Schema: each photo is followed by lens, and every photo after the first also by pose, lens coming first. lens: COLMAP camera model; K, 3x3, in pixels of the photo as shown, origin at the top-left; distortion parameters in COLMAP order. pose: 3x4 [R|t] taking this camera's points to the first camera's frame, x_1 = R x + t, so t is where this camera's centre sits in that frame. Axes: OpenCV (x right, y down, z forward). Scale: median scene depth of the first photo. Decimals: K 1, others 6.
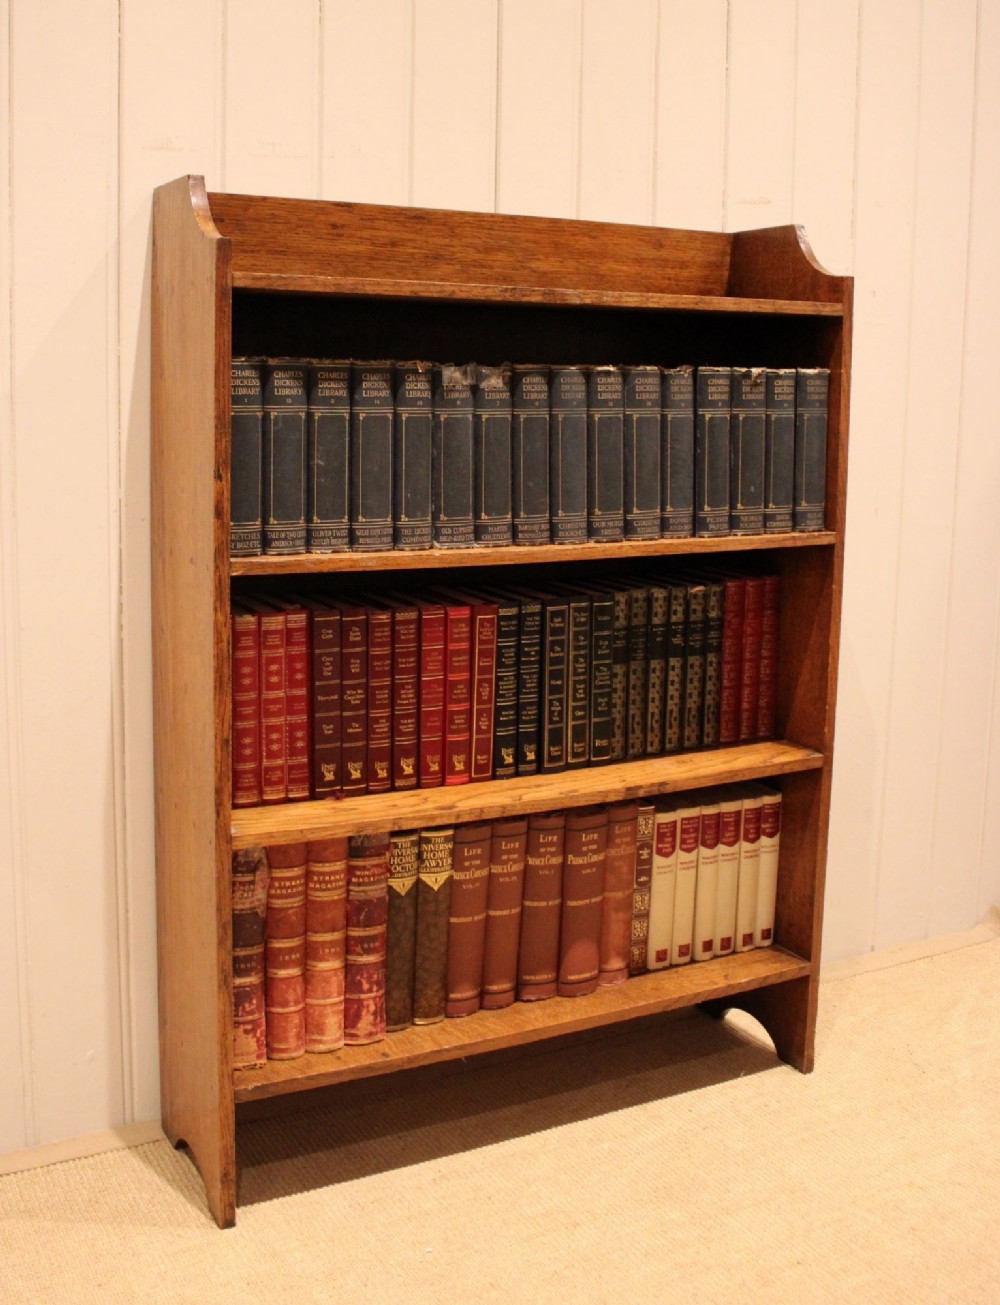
lens RADIAL K [[1449.4, 0, 447.6], [0, 1449.4, 521.3], [0, 0, 1]] dist [-0.113107, 0.000000]
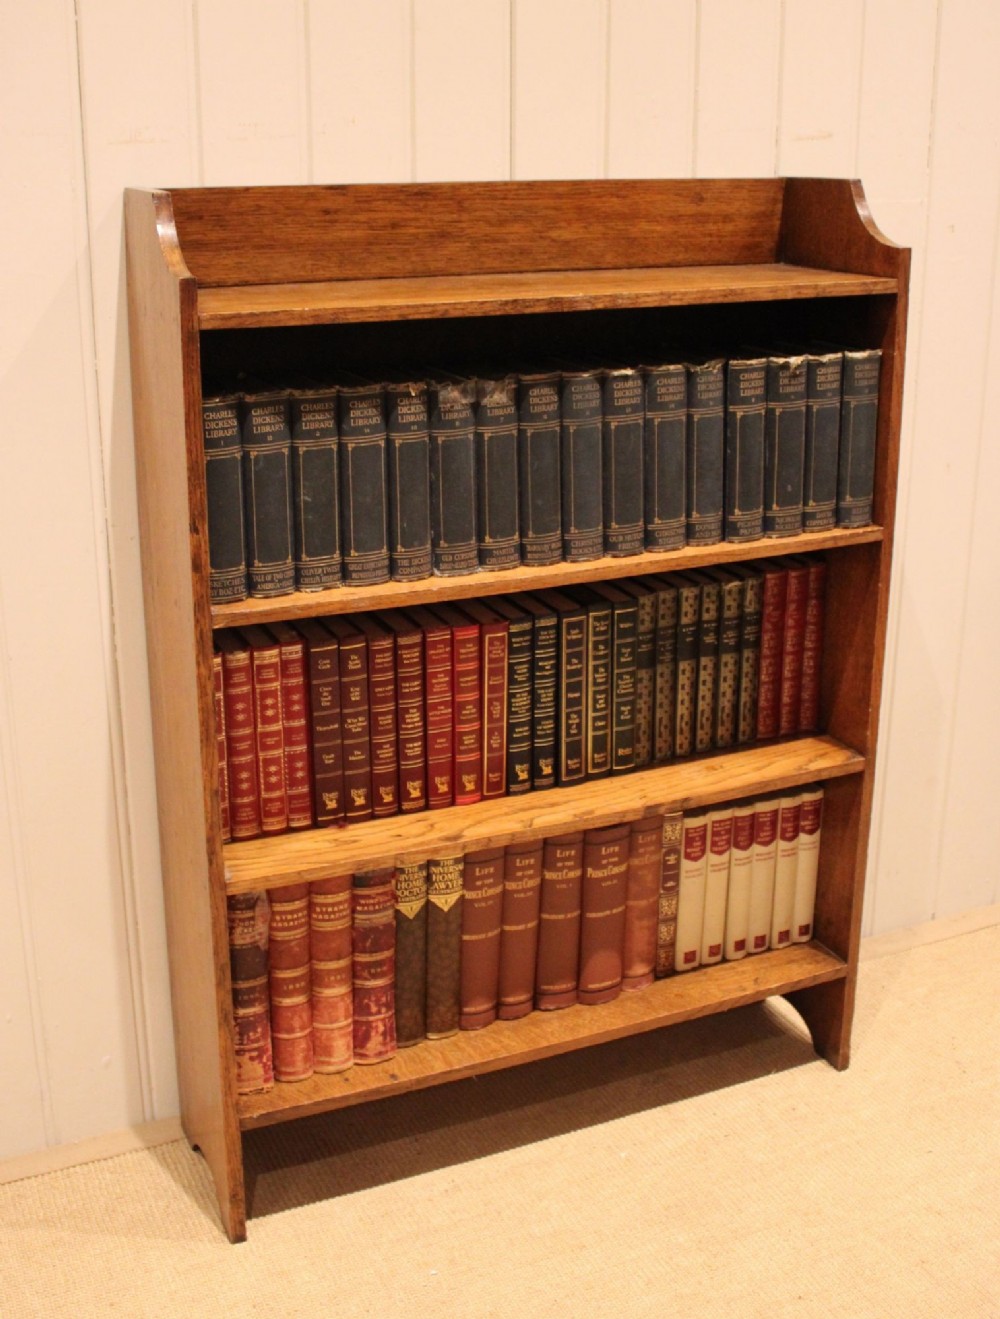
lens RADIAL K [[1593.8, 0, 464.3], [0, 1593.8, 546.6], [0, 0, 1]] dist [-0.118351, 0.000000]
pose [[0.998007, -0.001900, -0.063075, 0.070844], [0.012329, 0.986156, 0.165364, -0.161047], [0.061888, -0.165812, 0.984214, -0.013036]]
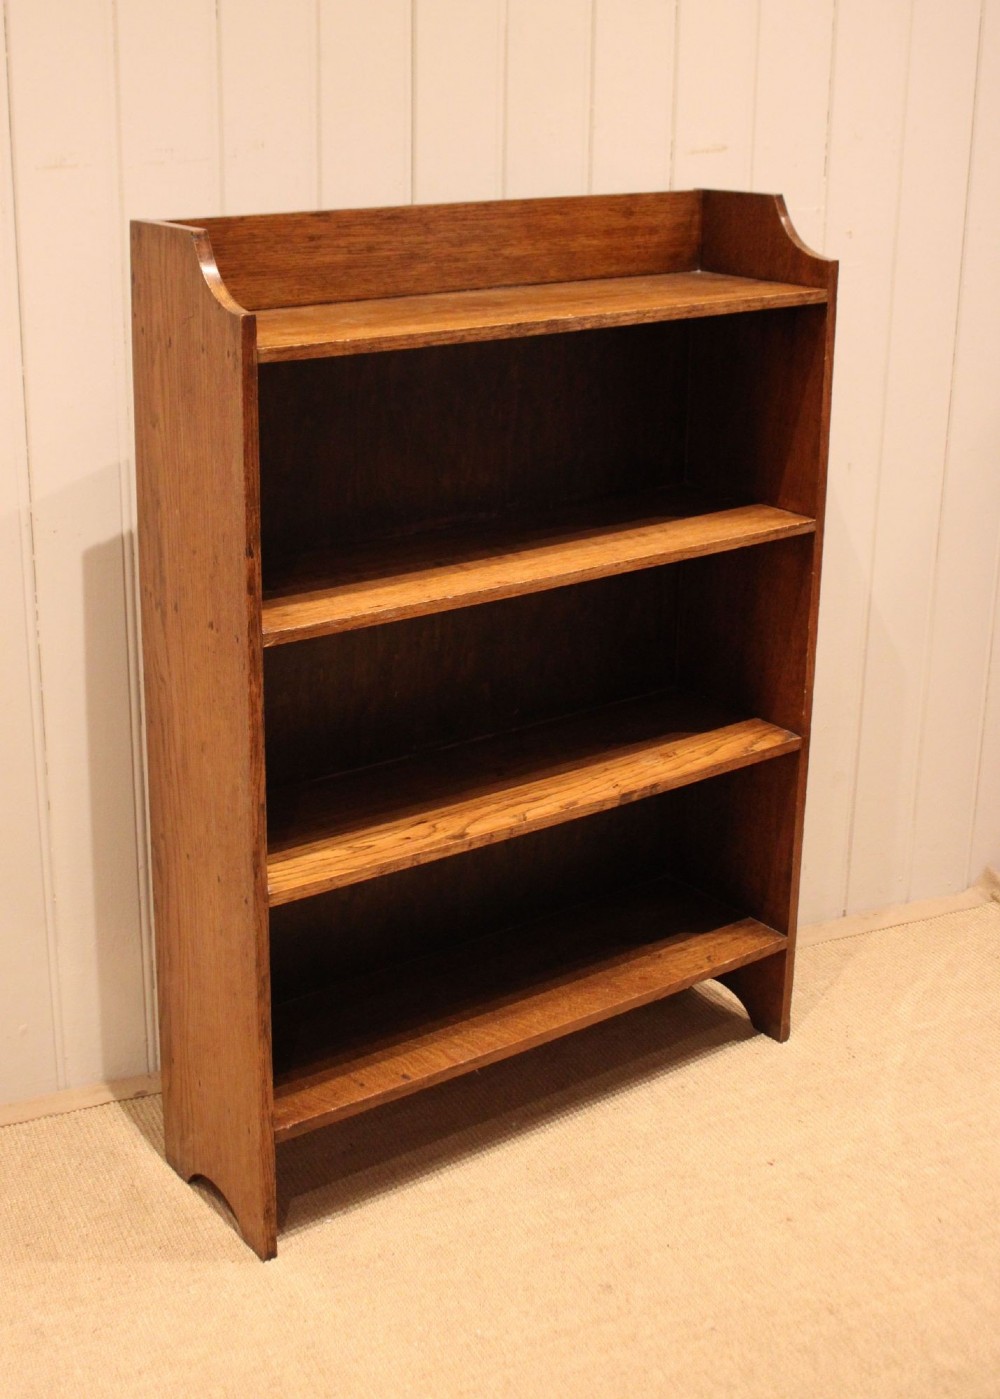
lens RADIAL K [[1912.3, 0, 453.5], [0, 1912.3, 545.9], [0, 0, 1]] dist [-0.070908, 0.000000]
pose [[0.986885, -0.051230, 0.153077, -0.187609], [0.024985, 0.985353, 0.168688, -0.214798], [-0.159477, -0.162651, 0.973710, -0.251060]]
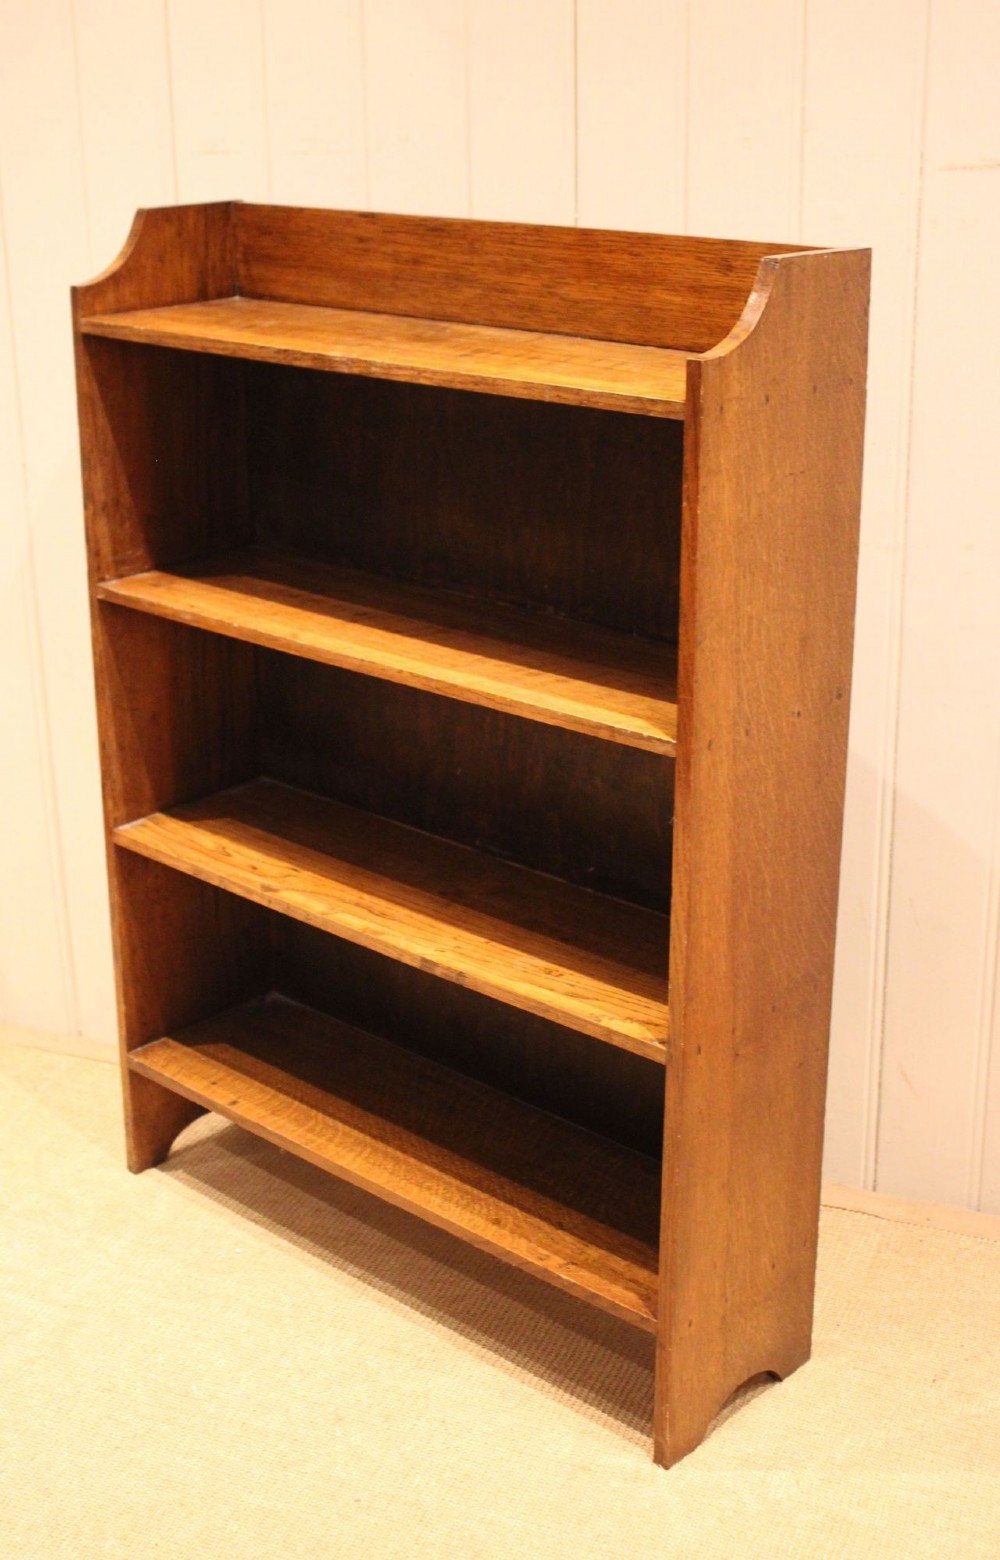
lens RADIAL K [[2163.6, 0, 384.5], [0, 2163.6, 733.7], [0, 0, 1]] dist [-0.053853, 0.000000]
pose [[0.306303, 0.282501, -0.909050, 1.215866], [-0.075838, 0.959157, 0.272519, -0.276337], [0.948908, -0.014533, 0.315217, 0.593451]]
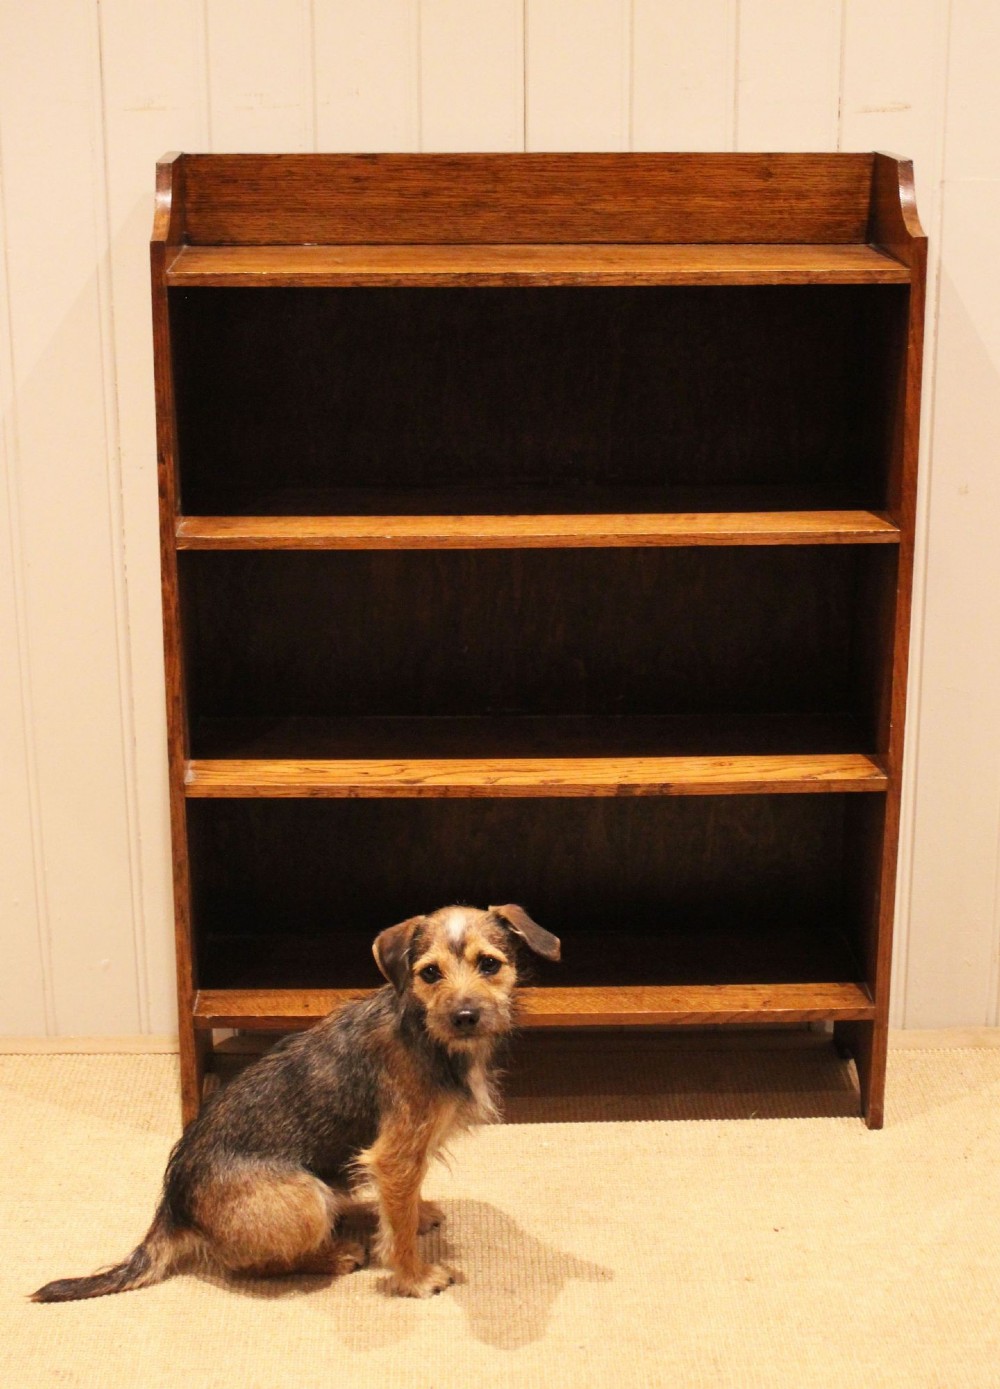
lens RADIAL K [[2496.0, 0, 467.7], [0, 2496.0, 614.5], [0, 0, 1]] dist [-0.044312, 0.000000]
pose [[0.902488, 0.099411, -0.419085, 0.716498], [-0.027406, 0.984282, 0.174463, -0.211475], [0.429842, -0.145966, 0.891028, -0.496507]]
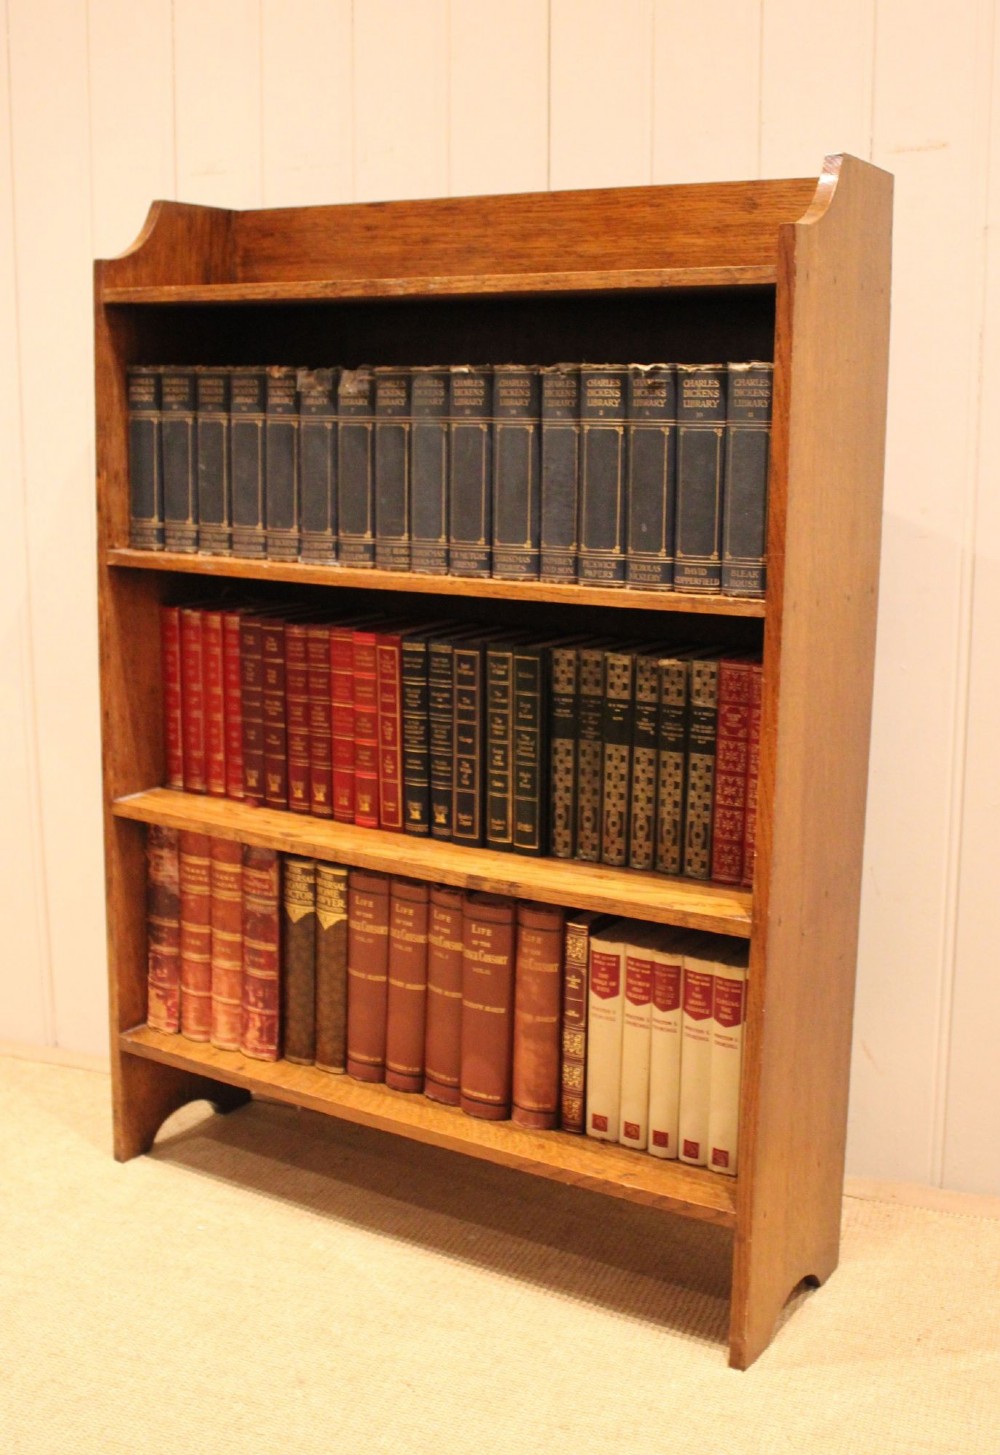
lens RADIAL K [[1746.3, 0, 460.1], [0, 1746.3, 677.4], [0, 0, 1]] dist [-0.100151, 0.000000]
pose [[0.490032, 0.125106, -0.862680, 0.983527], [-0.093993, 0.991461, 0.090390, -0.019077], [0.866622, 0.036792, 0.497607, 0.491681]]
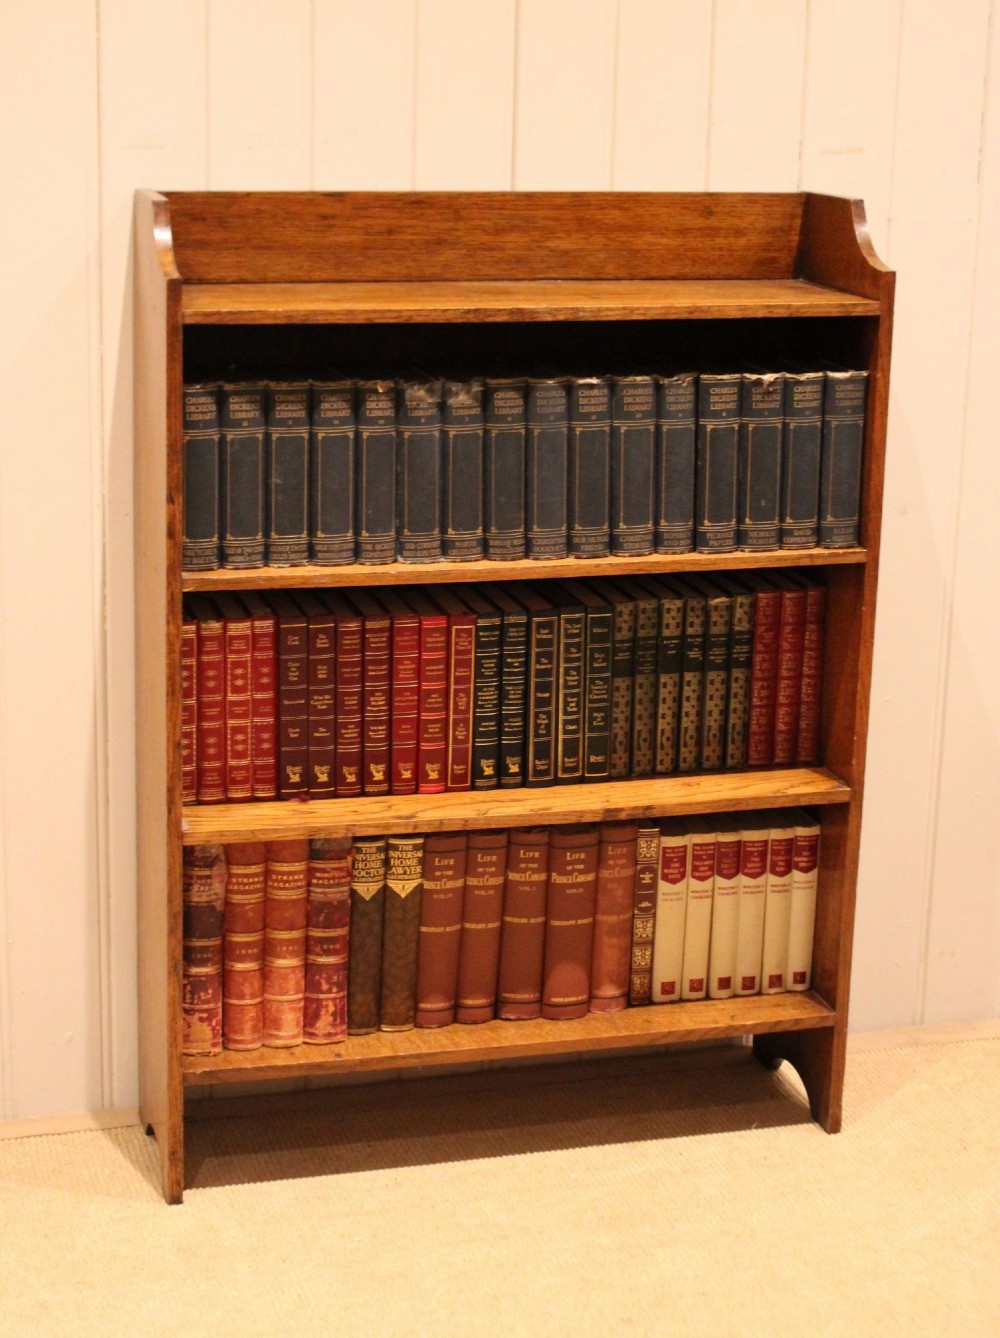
lens RADIAL K [[2553.2, 0, 437.6], [0, 2553.2, 535.6], [0, 0, 1]] dist [-0.023438, 0.000000]
pose [[0.978429, 0.050808, -0.200239, 0.349179], [-0.027697, 0.992796, 0.116573, -0.194738], [0.204719, -0.108512, 0.972787, -0.671452]]
